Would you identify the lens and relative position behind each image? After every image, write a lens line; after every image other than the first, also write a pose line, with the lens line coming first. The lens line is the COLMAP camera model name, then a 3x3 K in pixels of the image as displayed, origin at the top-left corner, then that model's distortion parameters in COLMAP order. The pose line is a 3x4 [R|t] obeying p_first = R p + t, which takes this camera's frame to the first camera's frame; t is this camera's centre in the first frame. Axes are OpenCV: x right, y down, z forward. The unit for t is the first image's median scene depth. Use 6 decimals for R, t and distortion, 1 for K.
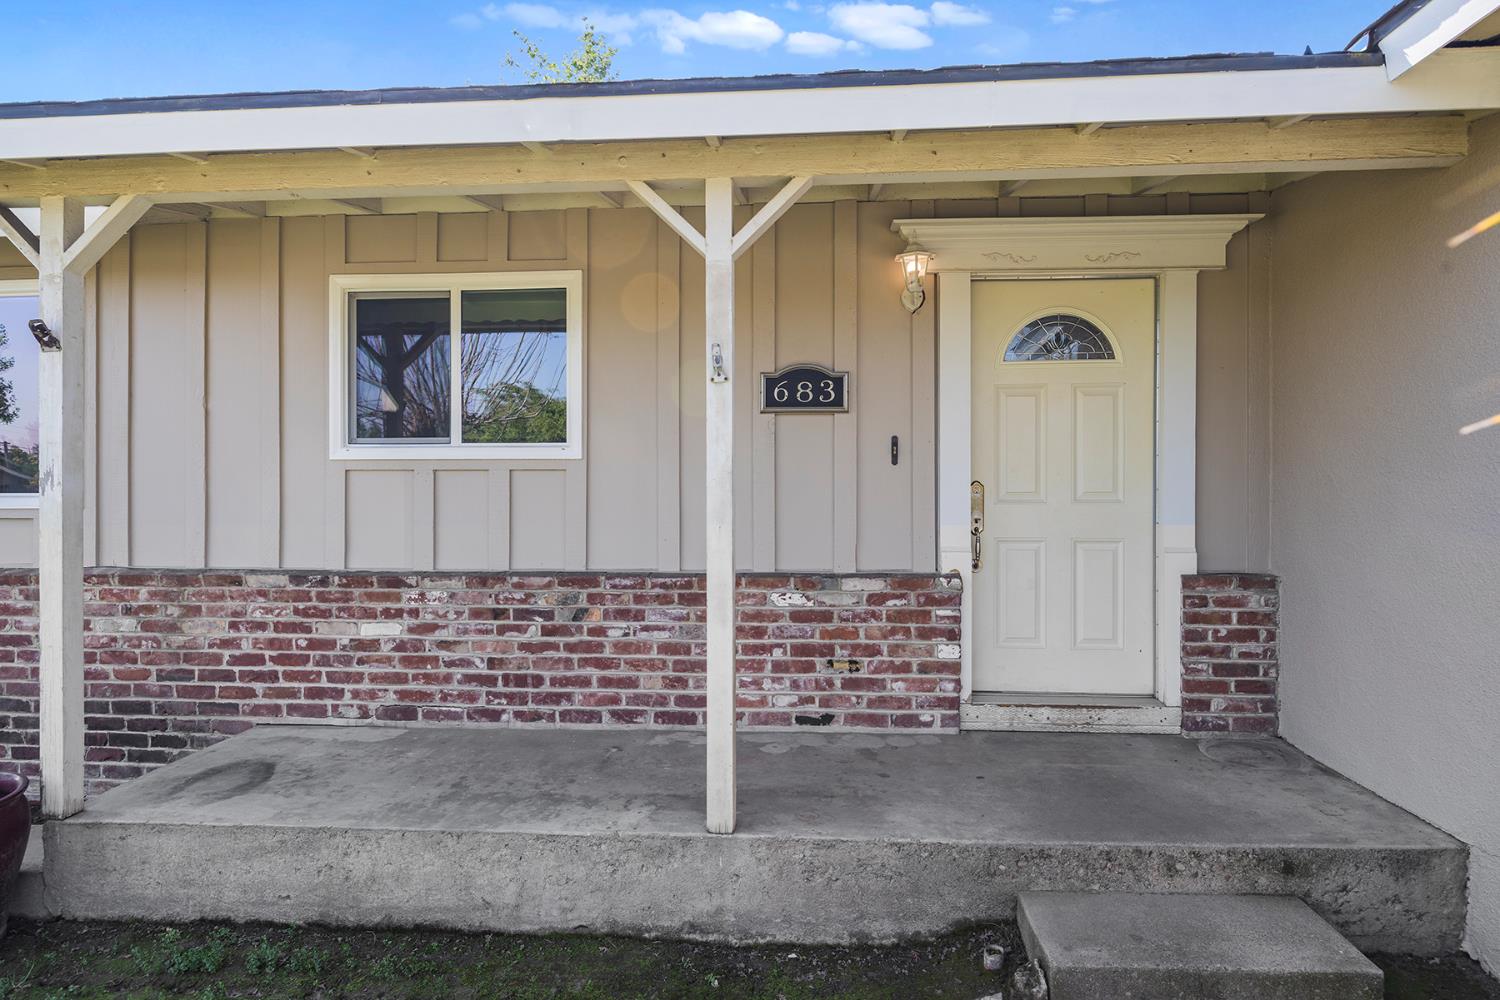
lens RADIAL K [[827.5, 0, 750.0], [0, 827.5, 500.0], [0, 0, 1]] dist [-0.004390, 0.000273]
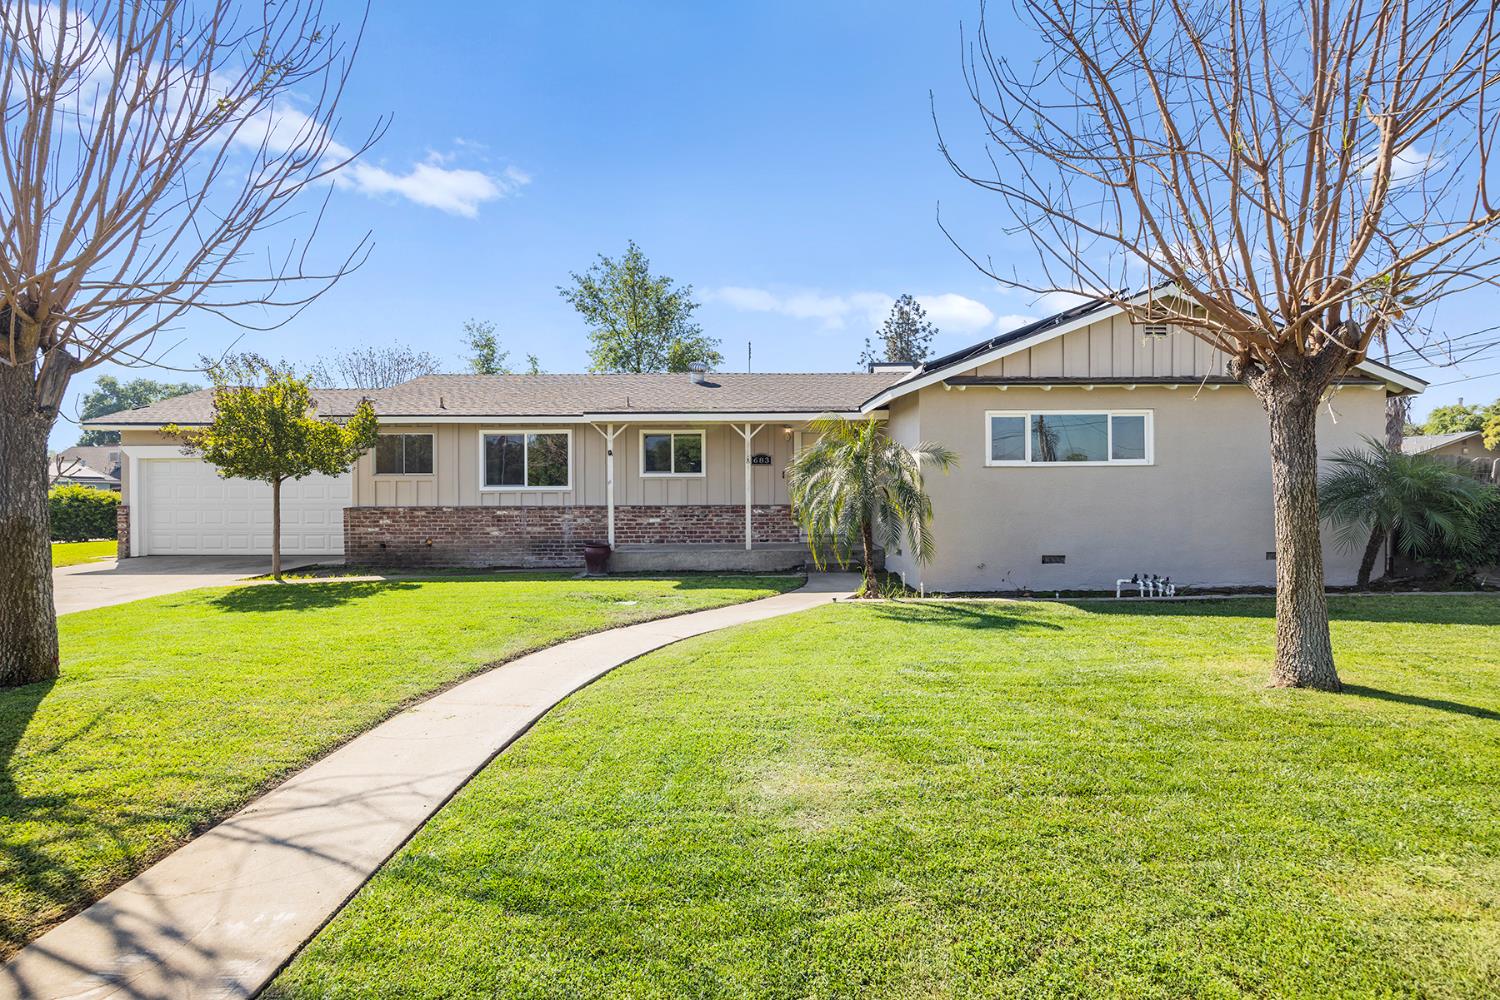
lens RADIAL K [[613.2, 0, 750.0], [0, 613.2, 500.0], [0, 0, 1]] dist [-0.024508, 0.000029]
pose [[0.995829, -0.004811, 0.091115, -0.265370], [0.004495, 0.999983, 0.003672, 0.052161], [-0.091131, -0.003248, 0.995834, -1.994710]]
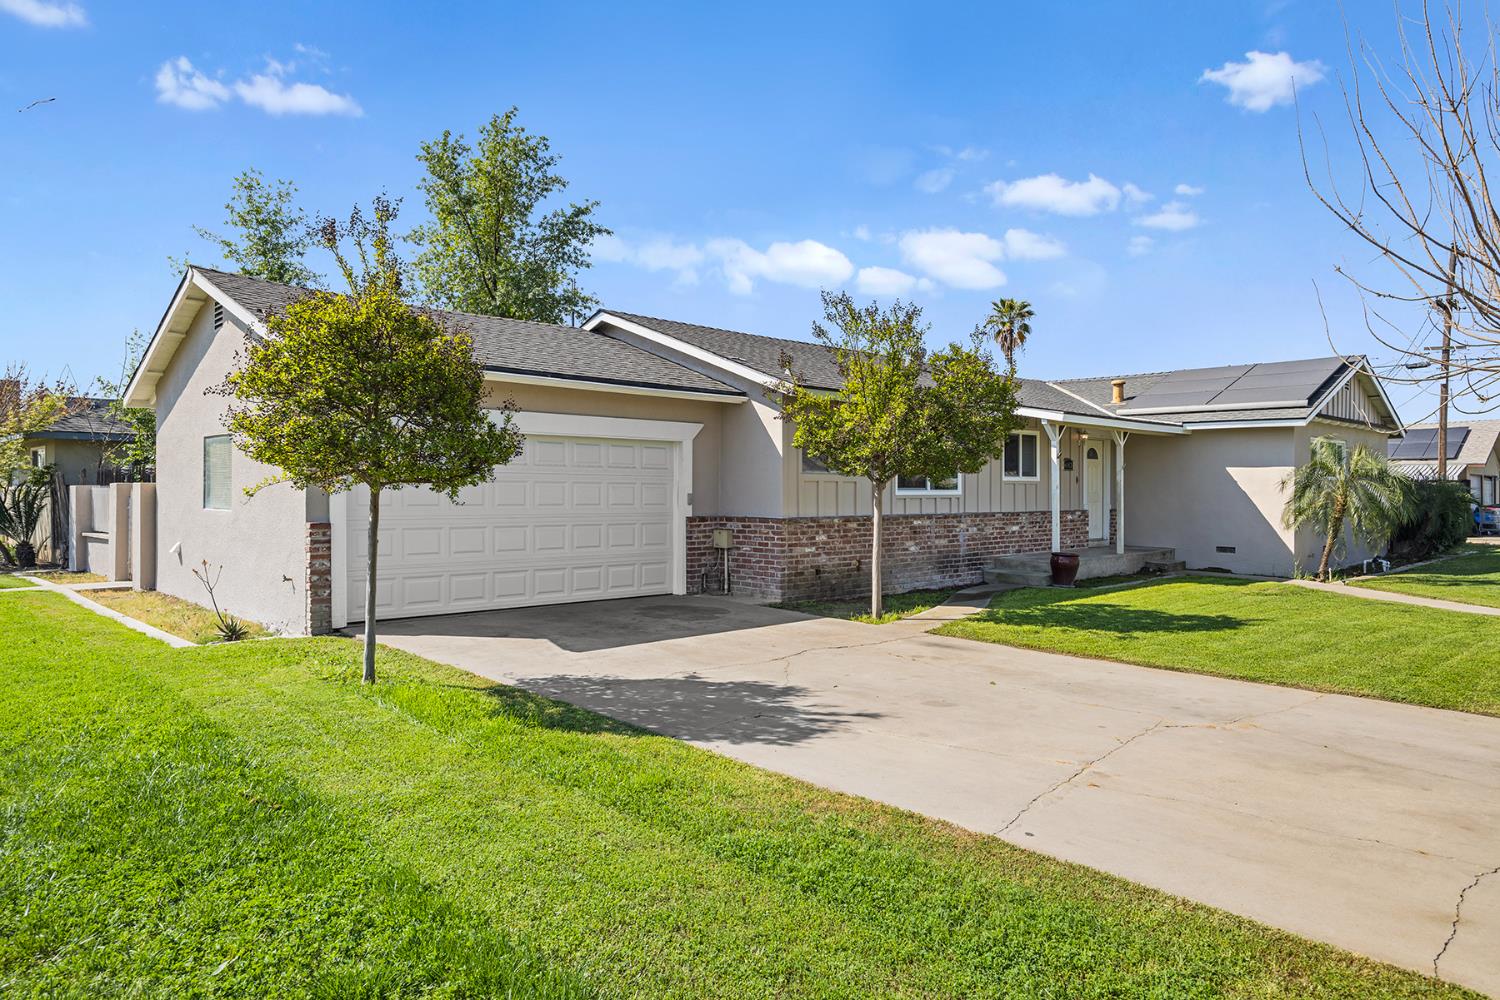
lens RADIAL K [[939.8, 0, 750.0], [0, 939.8, 500.0], [0, 0, 1]] dist [-0.000084, 0.000010]
pose [[0.668714, -0.004412, 0.743507, -4.349110], [0.007935, 0.999968, -0.001203, 0.030361], [-0.743477, 0.006704, 0.668727, -0.896216]]
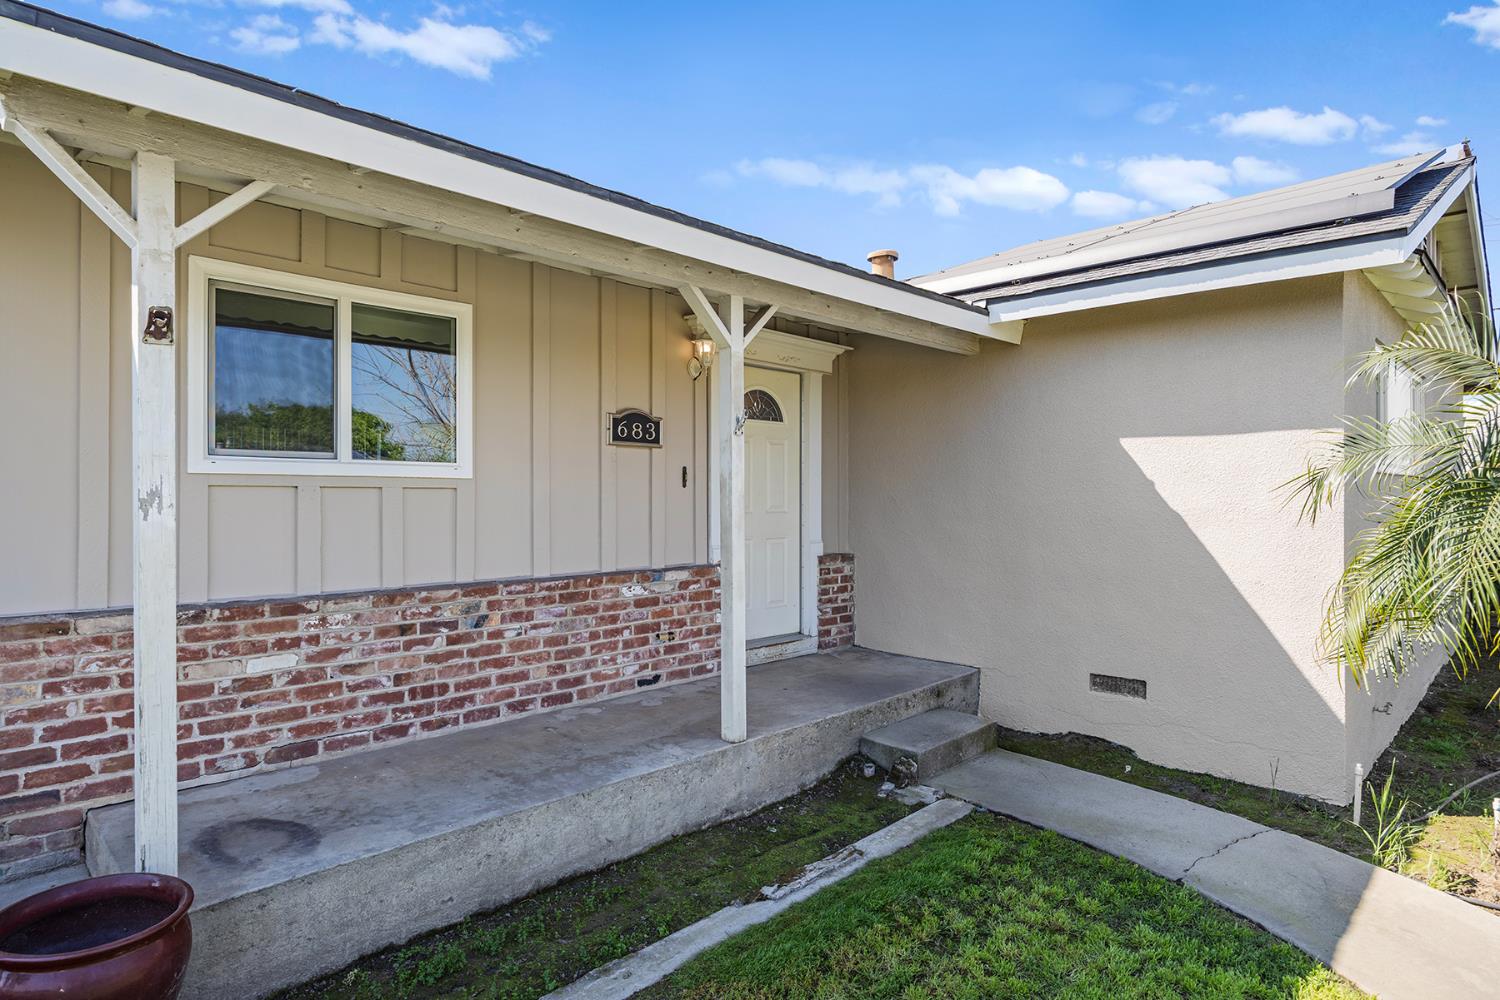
lens RADIAL K [[827.5, 0, 750.0], [0, 827.5, 500.0], [0, 0, 1]] dist [-0.004390, 0.000273]
pose [[0.653798, 0.000253, 0.756669, -0.802242], [0.008101, 0.999940, -0.007334, -0.010744], [-0.756626, 0.010924, 0.653757, 0.015560]]
